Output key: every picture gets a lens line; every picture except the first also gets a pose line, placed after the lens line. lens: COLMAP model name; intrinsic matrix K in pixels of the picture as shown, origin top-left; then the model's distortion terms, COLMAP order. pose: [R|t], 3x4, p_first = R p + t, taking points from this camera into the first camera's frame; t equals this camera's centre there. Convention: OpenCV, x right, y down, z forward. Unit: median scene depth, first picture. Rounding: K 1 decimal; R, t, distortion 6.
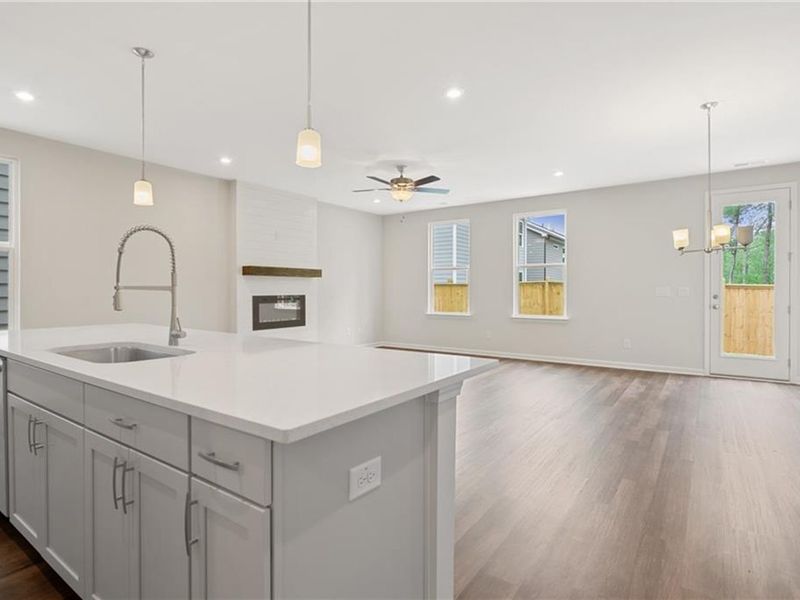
lens RADIAL K [[444.1, 0, 397.0], [0, 444.1, 292.9], [0, 0, 1]] dist [0.000363, 0.001412]
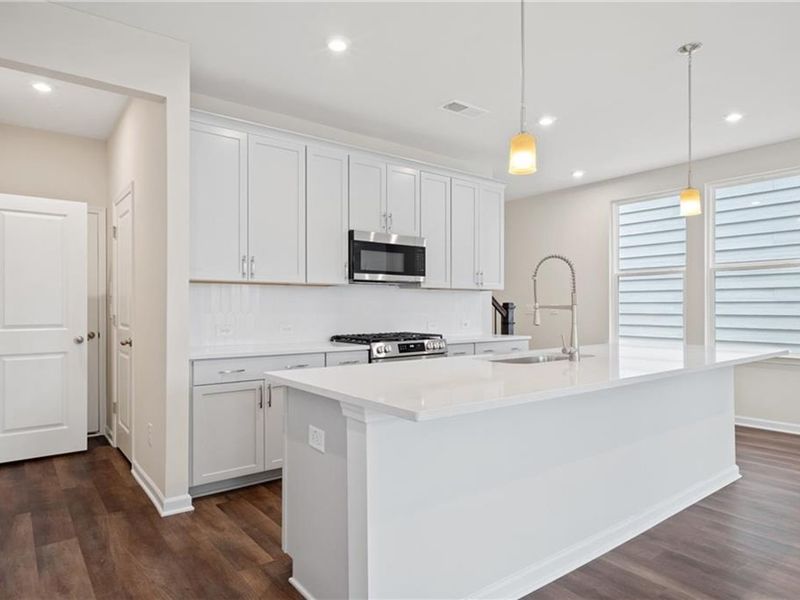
lens RADIAL K [[501.3, 0, 408.5], [0, 501.3, 310.7], [0, 0, 1]] dist [-0.004704, -0.001116]
pose [[-0.267507, 0.002139, -0.963554, 0.861111], [-0.004754, 0.999982, 0.003540, -0.005133], [0.963544, 0.005527, -0.267492, 1.043620]]
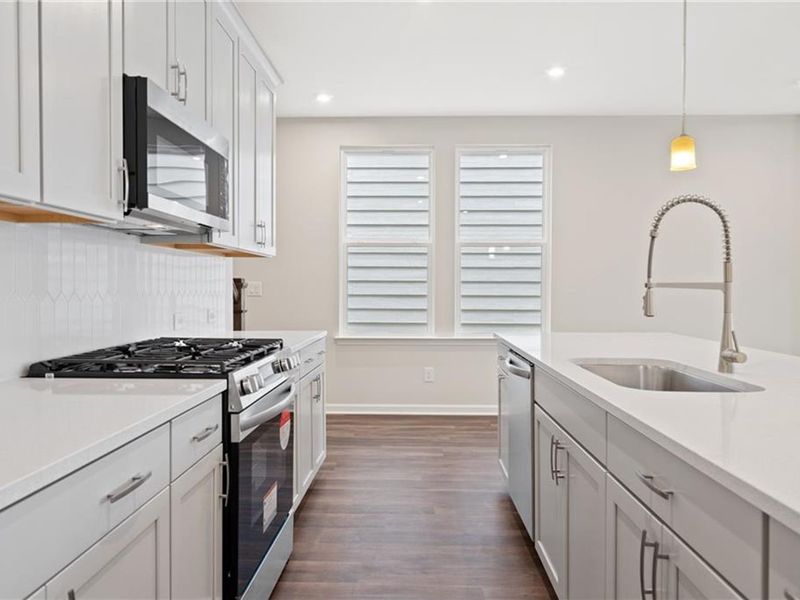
lens RADIAL K [[565.3, 0, 403.7], [0, 565.3, 298.3], [0, 0, 1]] dist [0.005803, -0.011607]
pose [[0.566348, 0.014589, -0.824037, -0.090514], [-0.004943, 0.999885, 0.014305, -0.001599], [0.824152, -0.004029, 0.566355, 0.140951]]
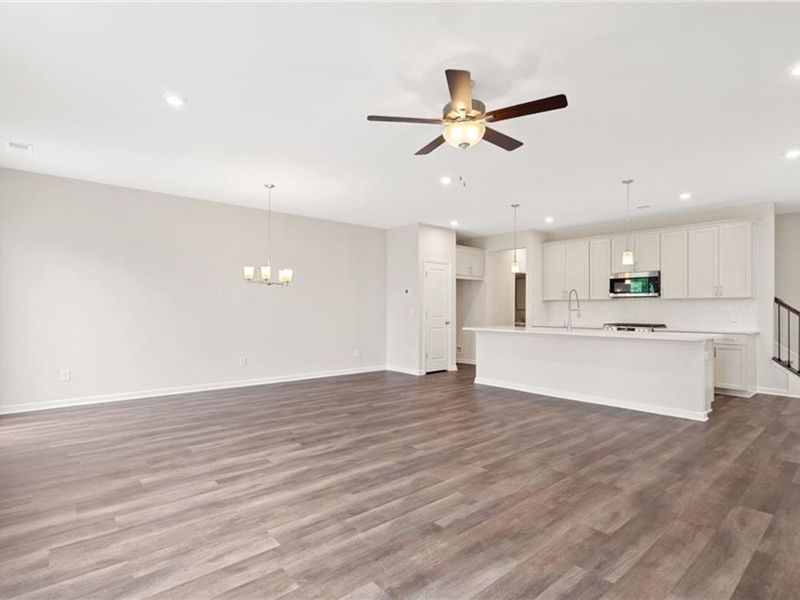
lens RADIAL K [[424.7, 0, 399.0], [0, 424.7, 307.9], [0, 0, 1]] dist [-0.001128, 0.003704]
pose [[-0.976552, -0.006260, 0.215191, -0.027885], [-0.005579, 0.999977, 0.003770, -0.030516], [-0.215210, 0.002481, -0.976565, 4.289985]]
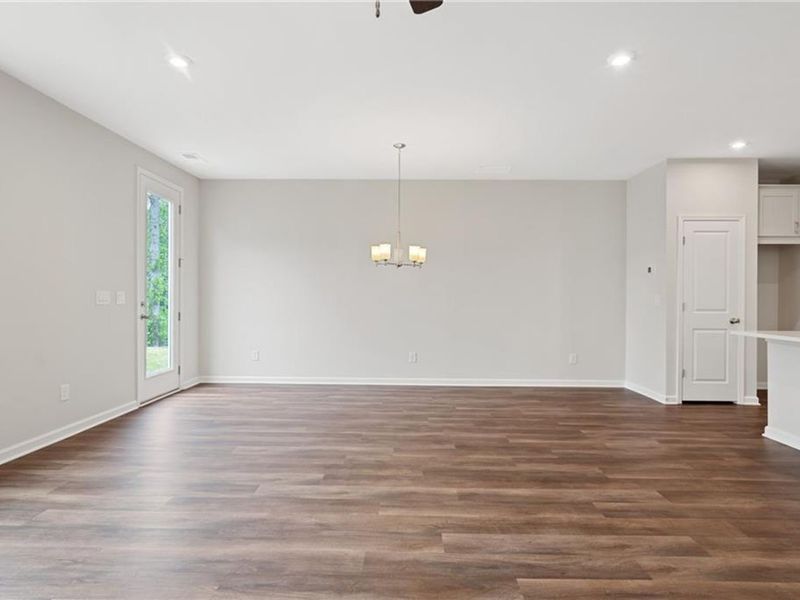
lens RADIAL K [[444.1, 0, 396.3], [0, 444.1, 299.3], [0, 0, 1]] dist [0.000363, 0.001412]
pose [[-0.581508, -0.011888, 0.813454, -0.525159], [-0.005278, 0.999927, 0.010840, -0.015514], [-0.813524, 0.002010, -0.581528, 3.189344]]
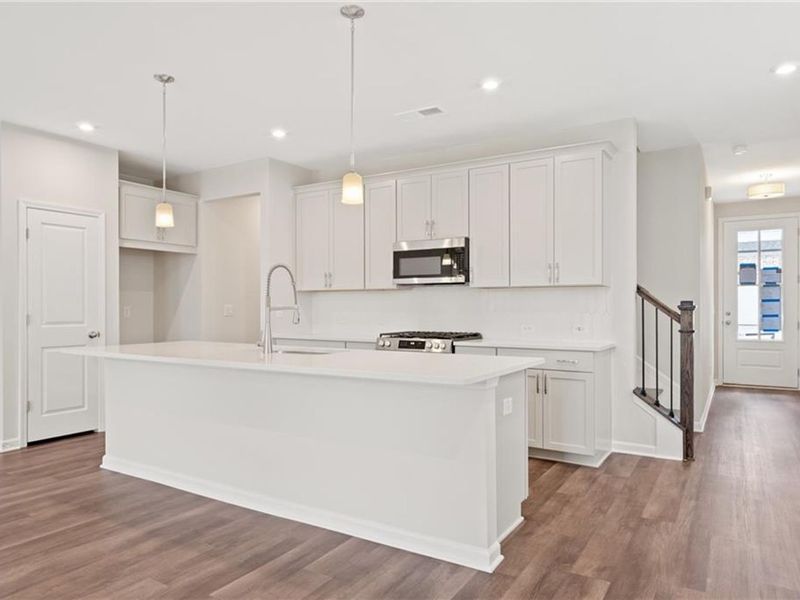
lens RADIAL K [[551.4, 0, 399.3], [0, 551.4, 304.8], [0, 0, 1]] dist [0.002985, 0.005024]
pose [[-0.996855, -0.002960, -0.079186, -0.842029], [-0.003135, 0.999993, 0.002084, -0.030126], [0.079179, 0.002326, -0.996858, 2.929636]]
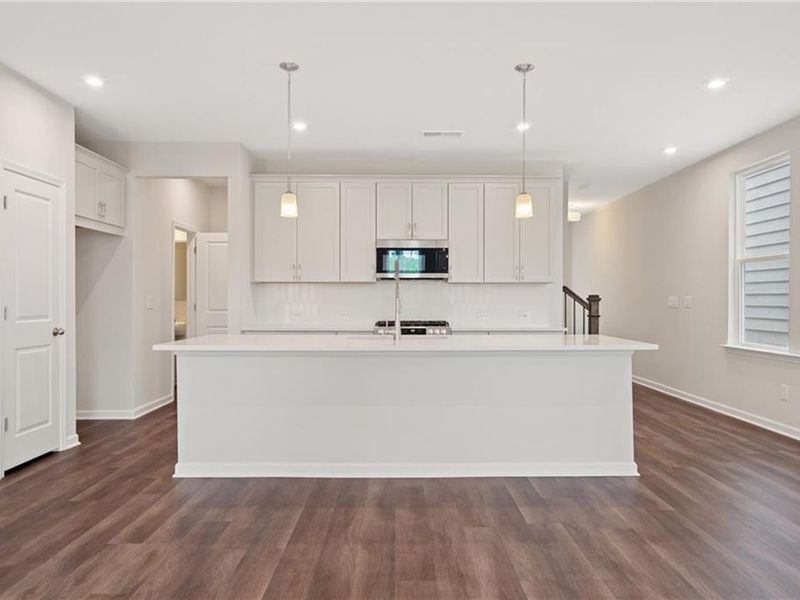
lens RADIAL K [[565.3, 0, 406.8], [0, 565.3, 299.5], [0, 0, 1]] dist [0.005803, -0.011607]
pose [[-0.795928, -0.004774, -0.605372, 0.644627], [-0.007744, 0.999967, 0.002296, -0.017212], [0.605342, 0.006515, -0.795939, 2.747430]]
